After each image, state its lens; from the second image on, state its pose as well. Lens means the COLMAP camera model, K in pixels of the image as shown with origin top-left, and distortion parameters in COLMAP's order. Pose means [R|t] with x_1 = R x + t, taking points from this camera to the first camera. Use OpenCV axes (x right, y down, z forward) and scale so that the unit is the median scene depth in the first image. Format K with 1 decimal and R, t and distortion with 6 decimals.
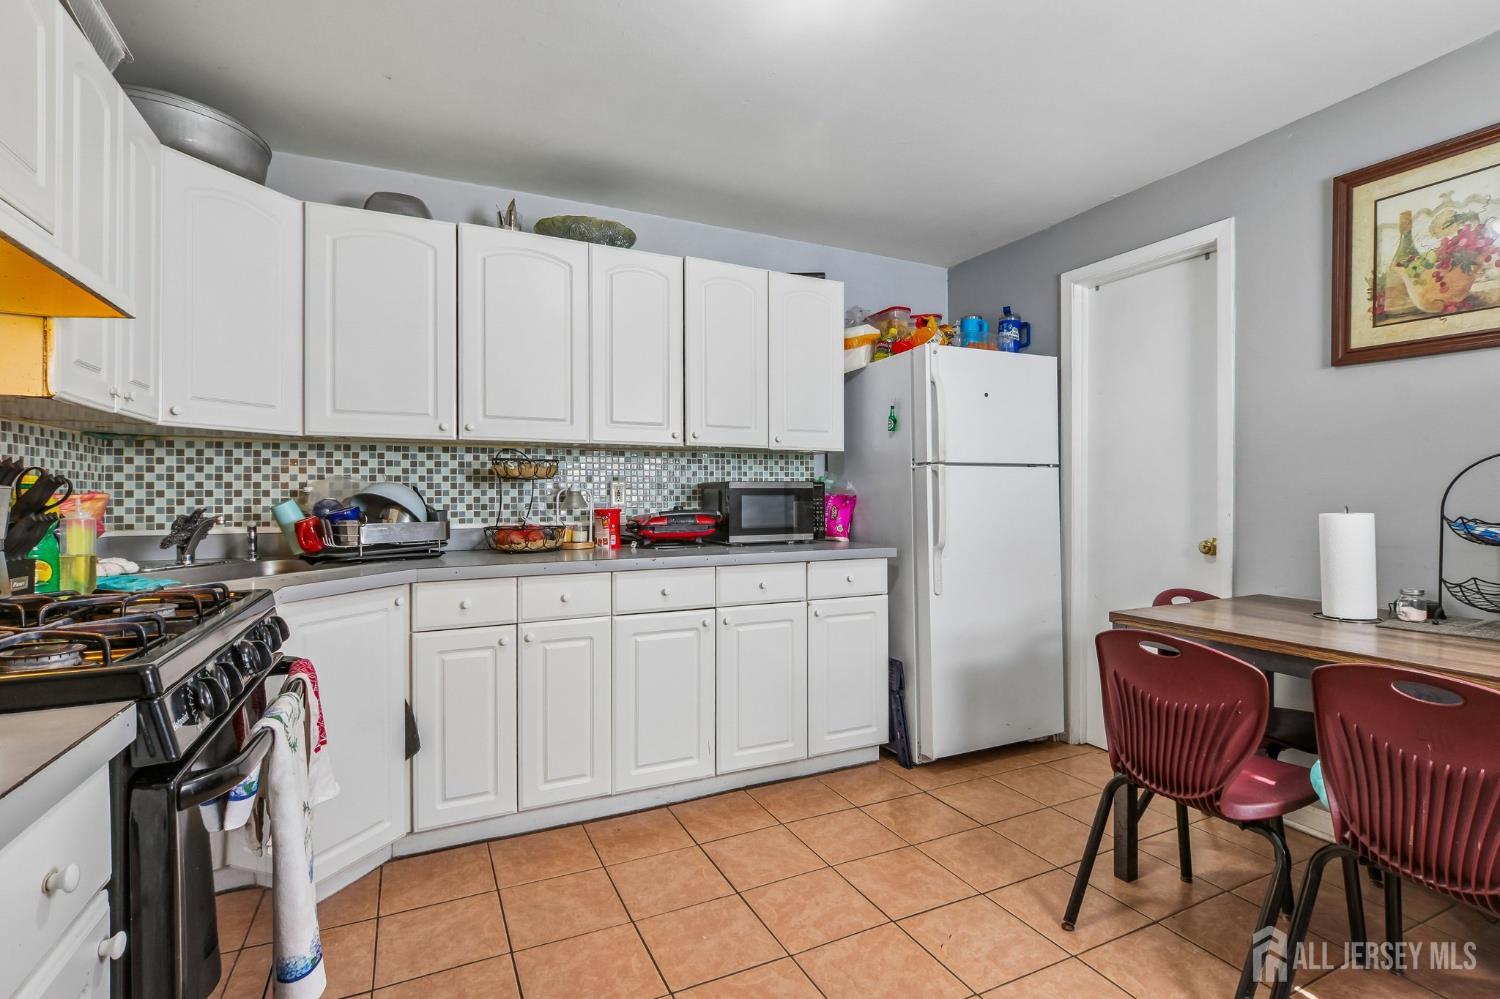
lens RADIAL K [[703.3, 0, 745.7], [0, 703.3, 495.9], [0, 0, 1]] dist [-0.020349, -0.002956]
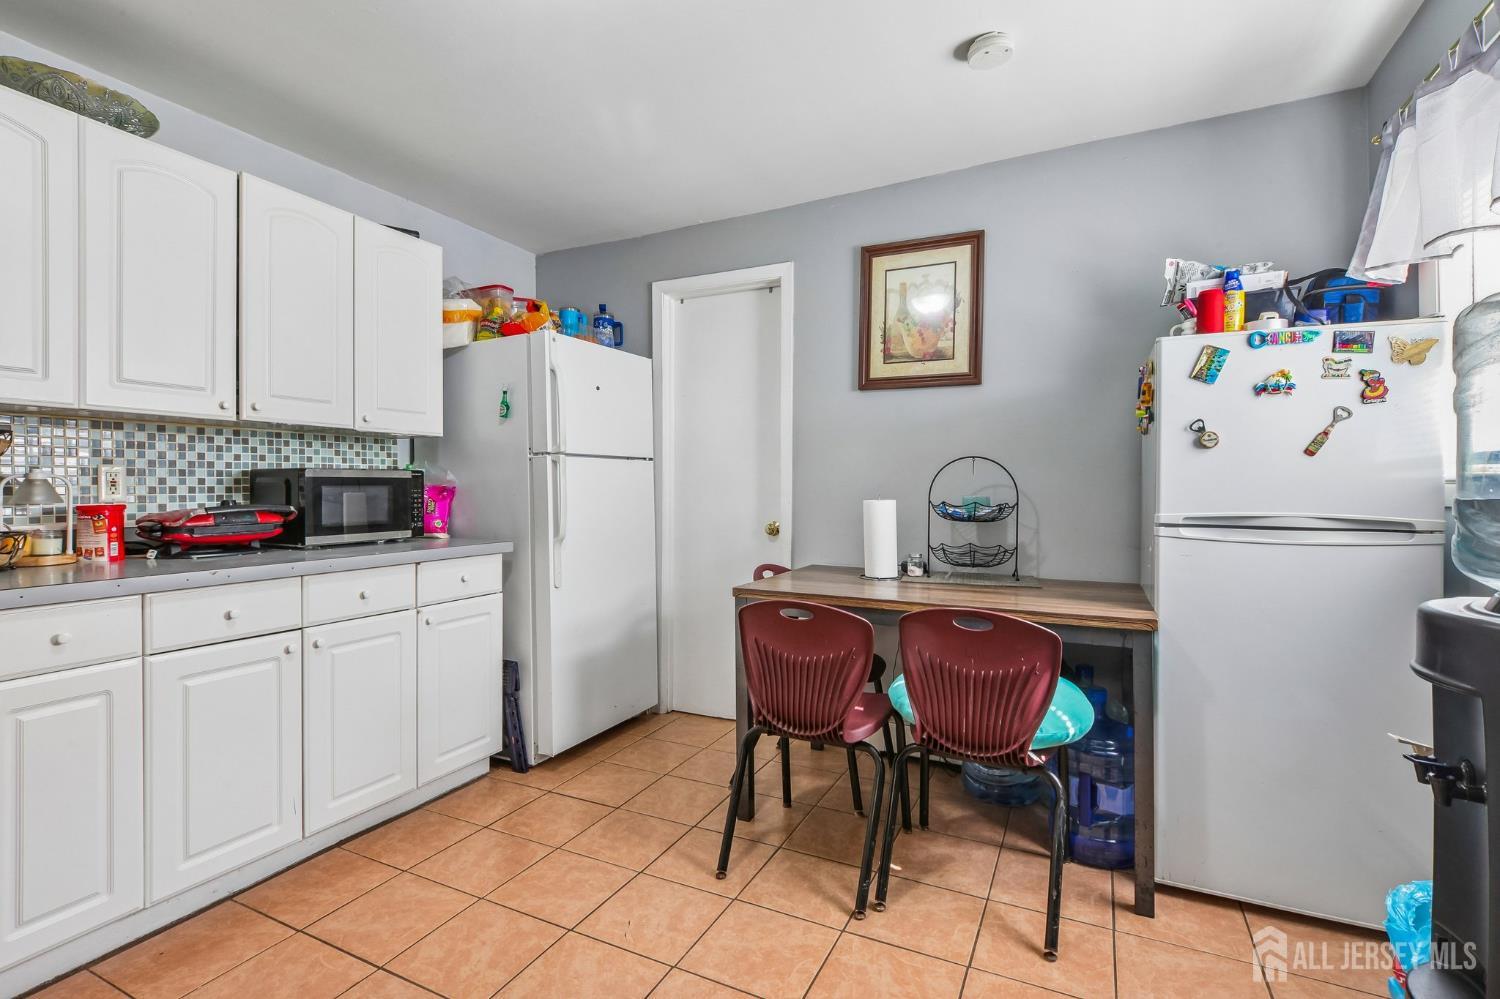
lens RADIAL K [[703.3, 0, 756.7], [0, 703.3, 492.2], [0, 0, 1]] dist [-0.020349, -0.002956]
pose [[0.775039, -0.002259, 0.631909, -0.135022], [-0.001345, 0.999985, 0.005225, 0.001962], [-0.631912, -0.004899, 0.775025, 0.068712]]
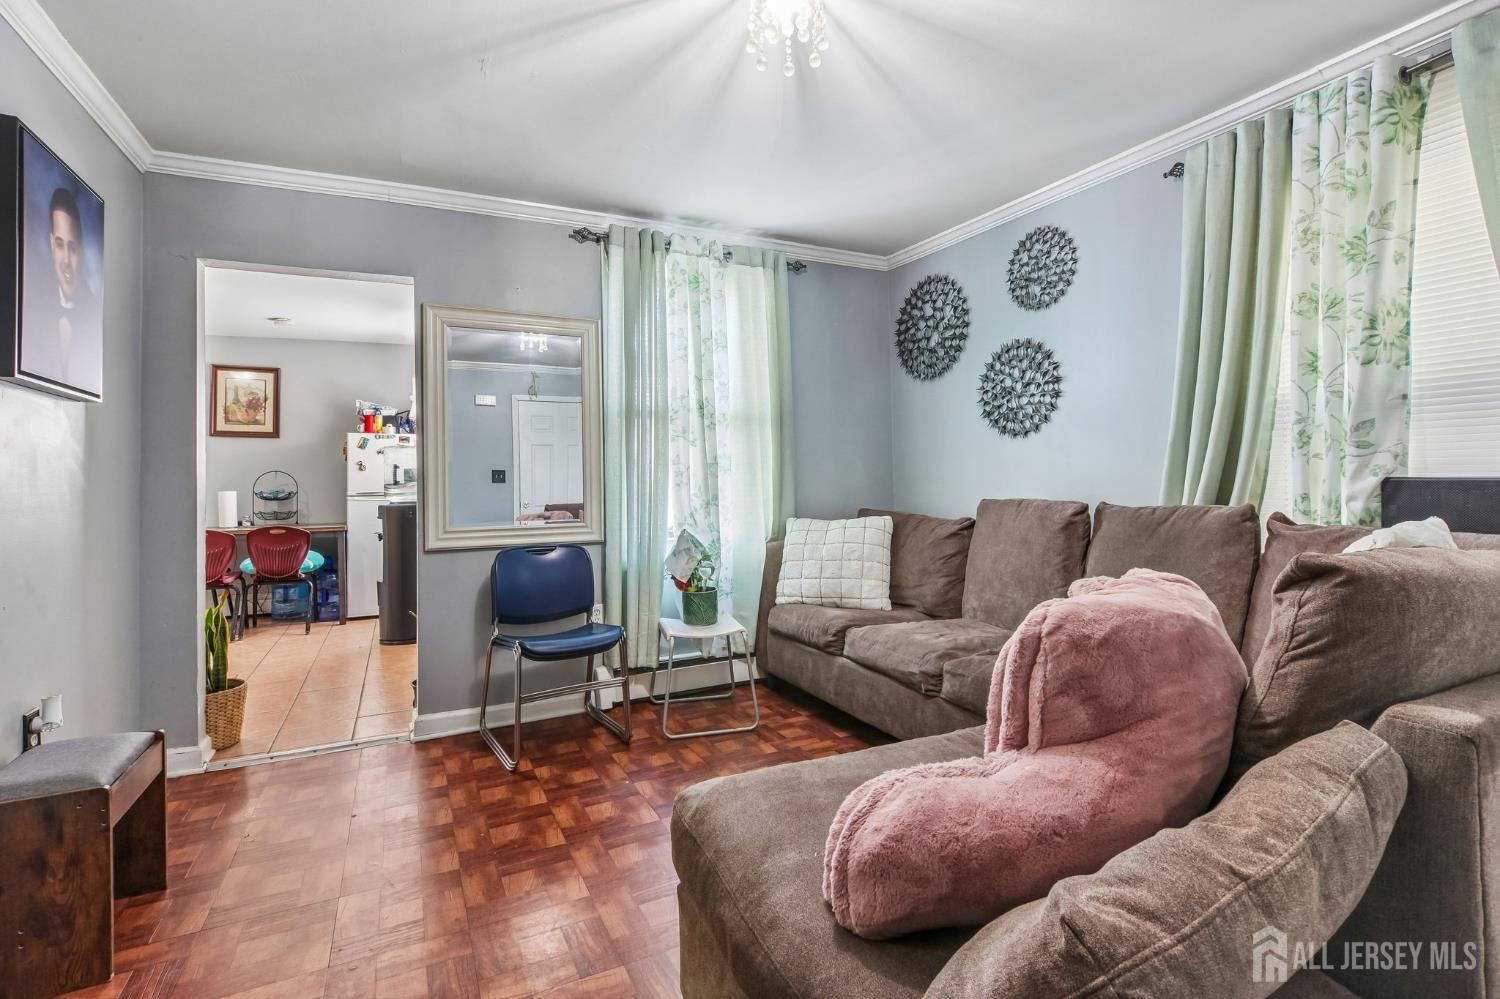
lens RADIAL K [[703.3, 0, 741.6], [0, 703.3, 470.4], [0, 0, 1]] dist [-0.020349, -0.002956]
pose [[-0.008335, 0.018827, 0.999788, -1.547117], [0.019557, 0.999635, -0.018661, 0.024030], [-0.999774, 0.019397, -0.008700, -0.850465]]
